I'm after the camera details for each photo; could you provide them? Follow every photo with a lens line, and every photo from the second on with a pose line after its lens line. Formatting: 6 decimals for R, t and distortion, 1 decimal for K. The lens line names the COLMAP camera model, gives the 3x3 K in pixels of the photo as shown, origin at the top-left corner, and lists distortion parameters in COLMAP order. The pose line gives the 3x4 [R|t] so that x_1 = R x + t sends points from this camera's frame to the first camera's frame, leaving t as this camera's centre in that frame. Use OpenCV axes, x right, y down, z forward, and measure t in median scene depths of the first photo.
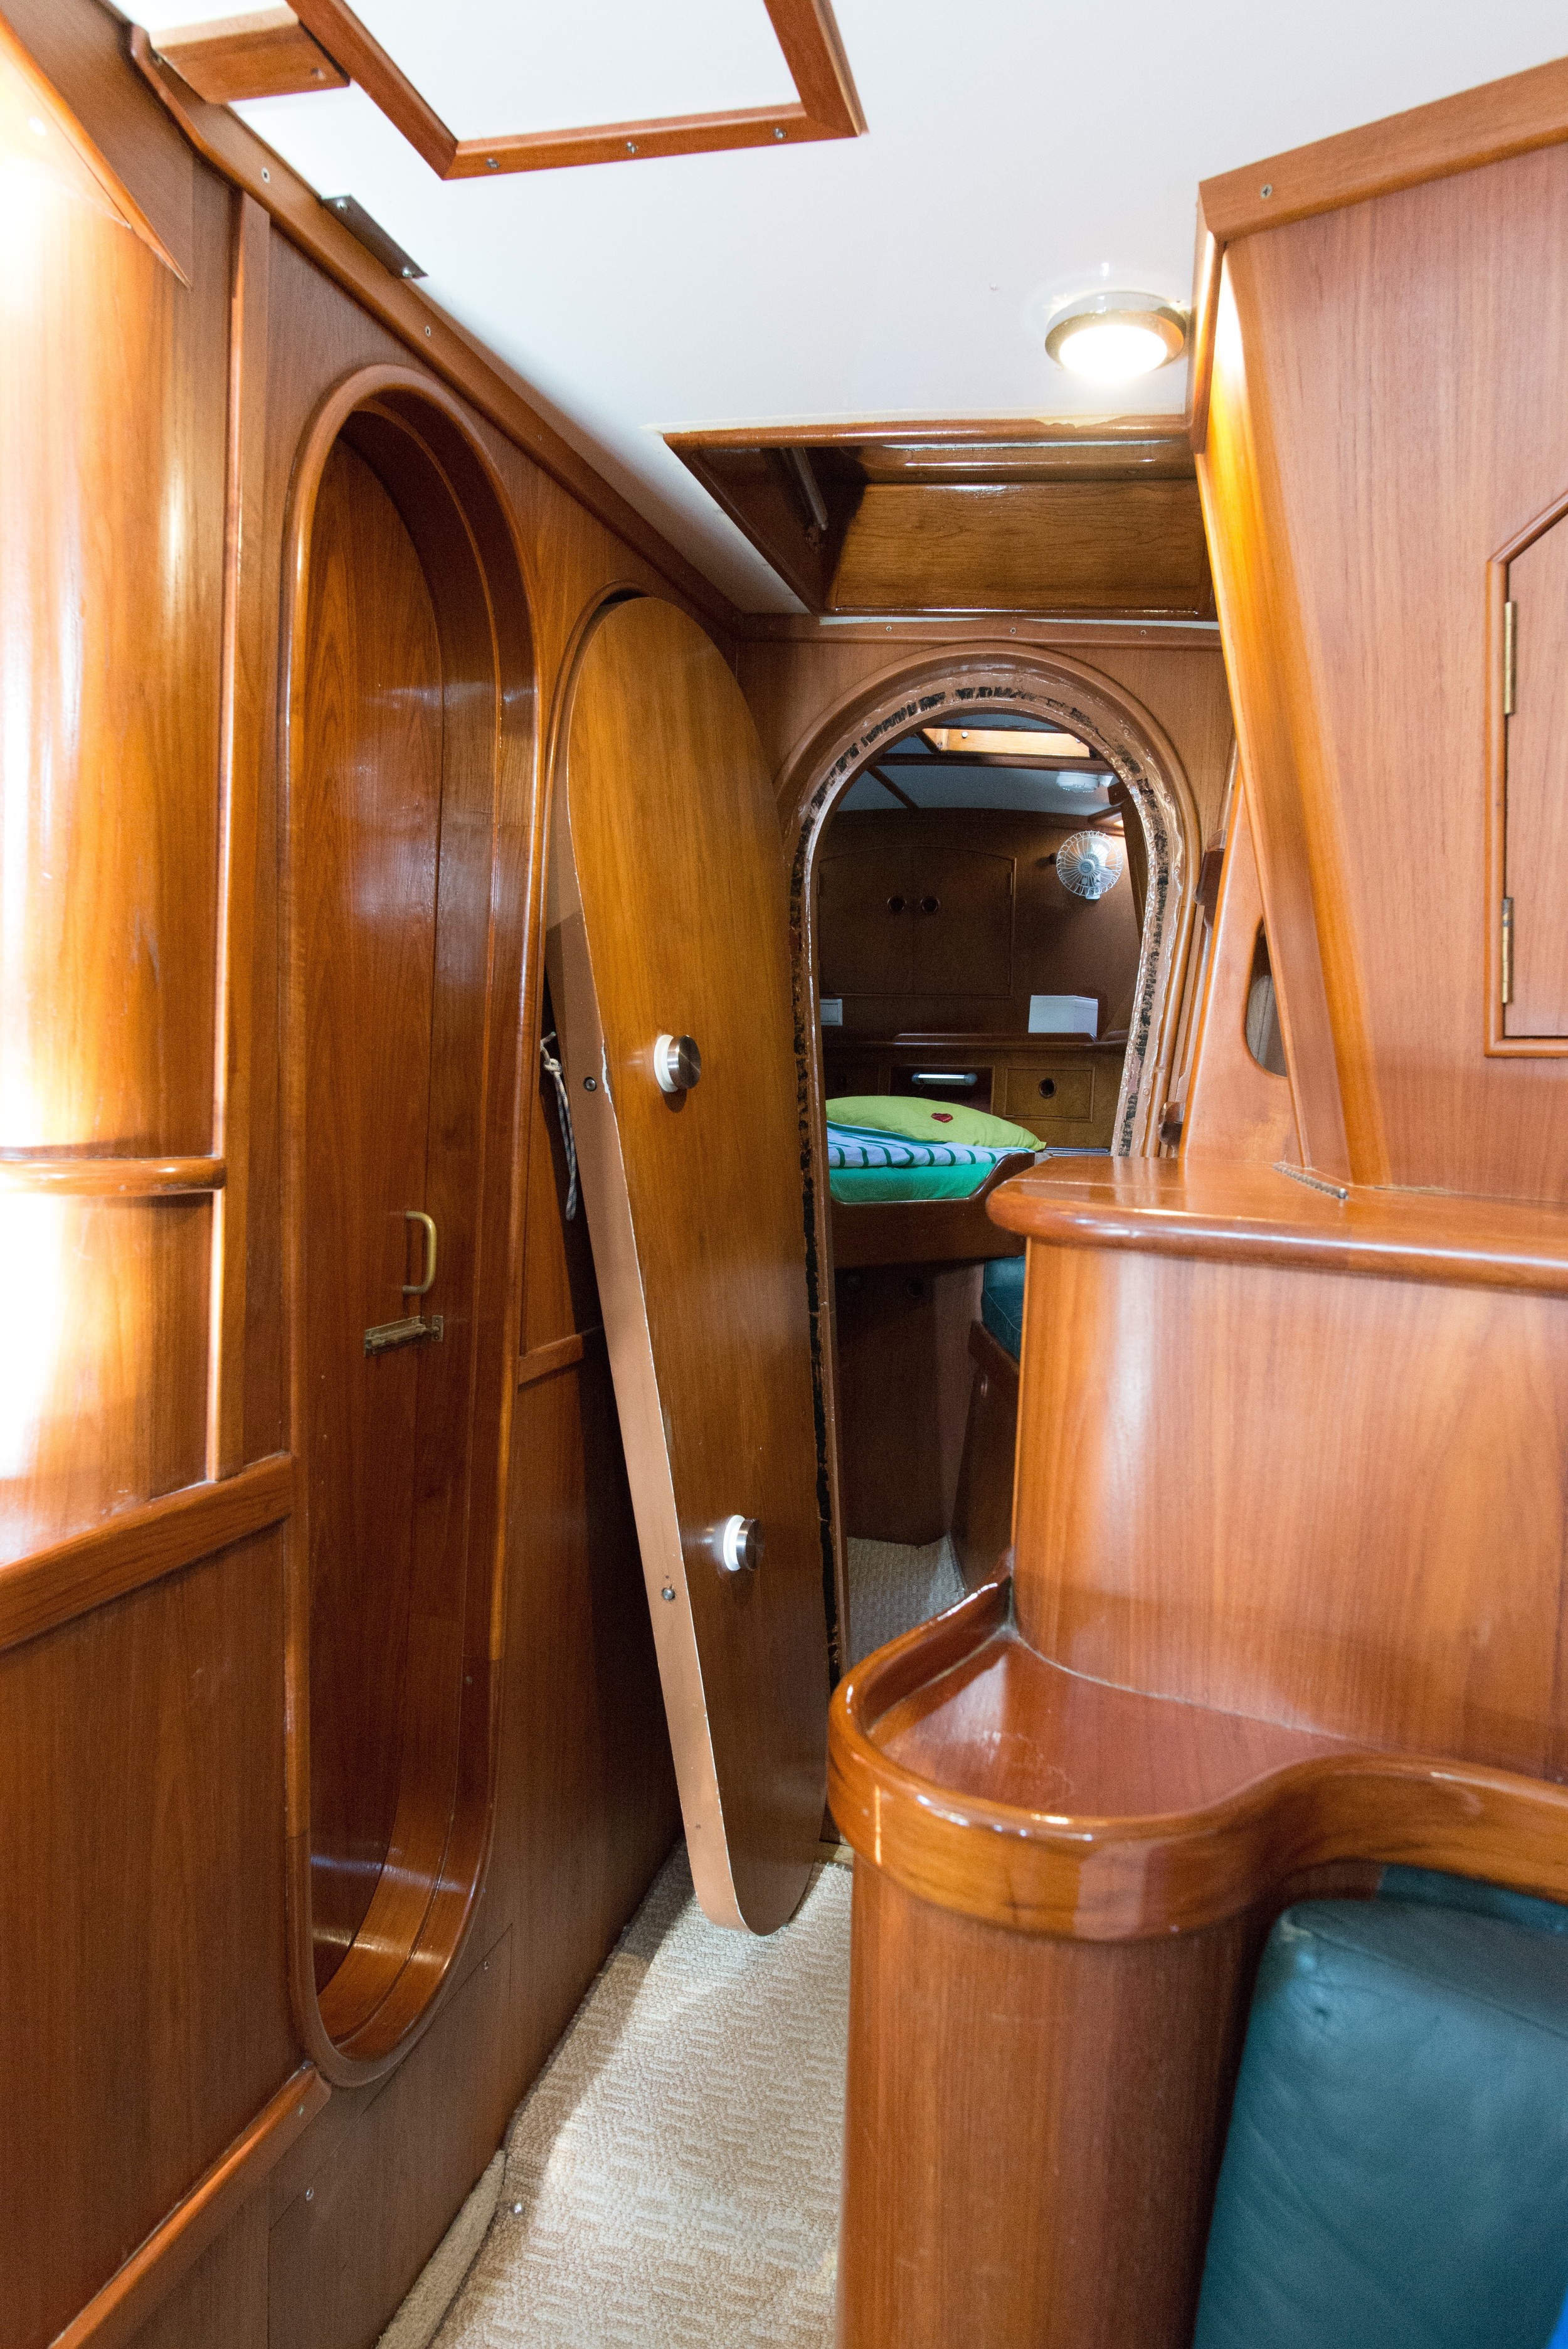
lens RADIAL K [[1354.9, 0, 781.9], [0, 1354.9, 1150.2], [0, 0, 1]] dist [-0.008195, 0.000057]
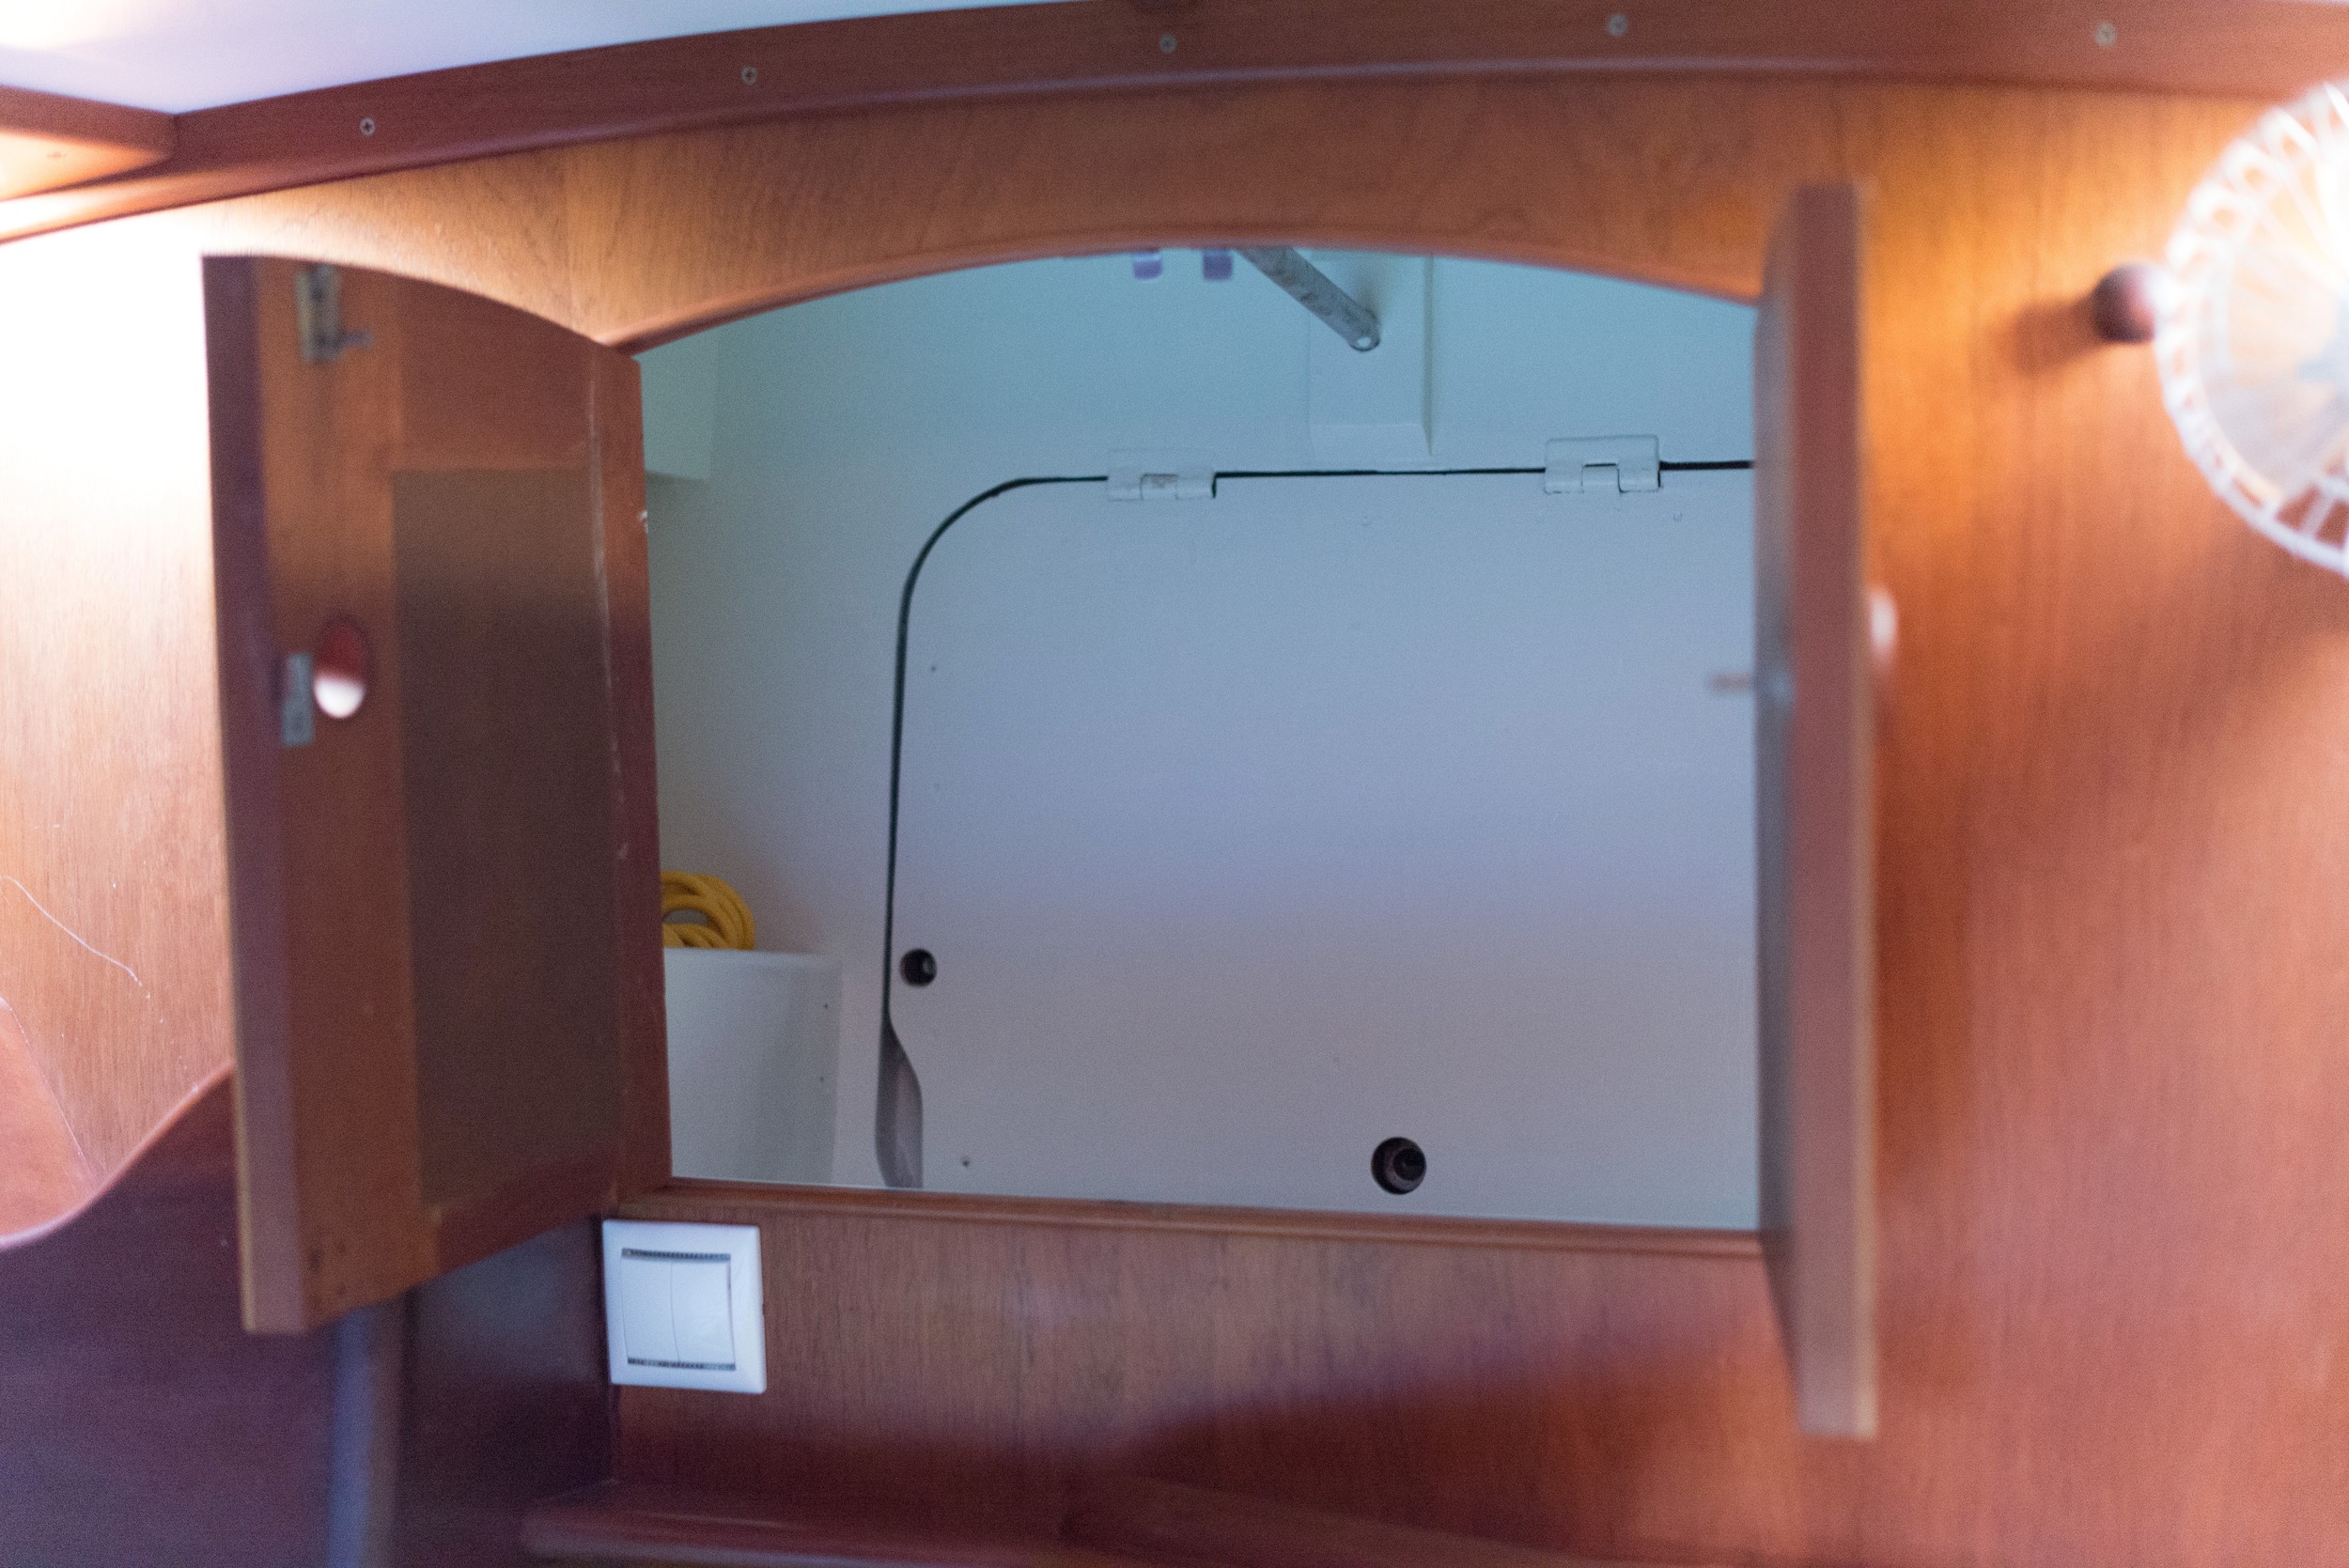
lens RADIAL K [[3412.1, 0, 1180.2], [0, 3412.1, 778.8], [0, 0, 1]] dist [0.008679, 0.000000]
pose [[0.999247, -0.010260, -0.037428, 0.393804], [0.006212, 0.994270, -0.106720, -0.440229], [0.038309, 0.106407, 0.993584, 2.207992]]
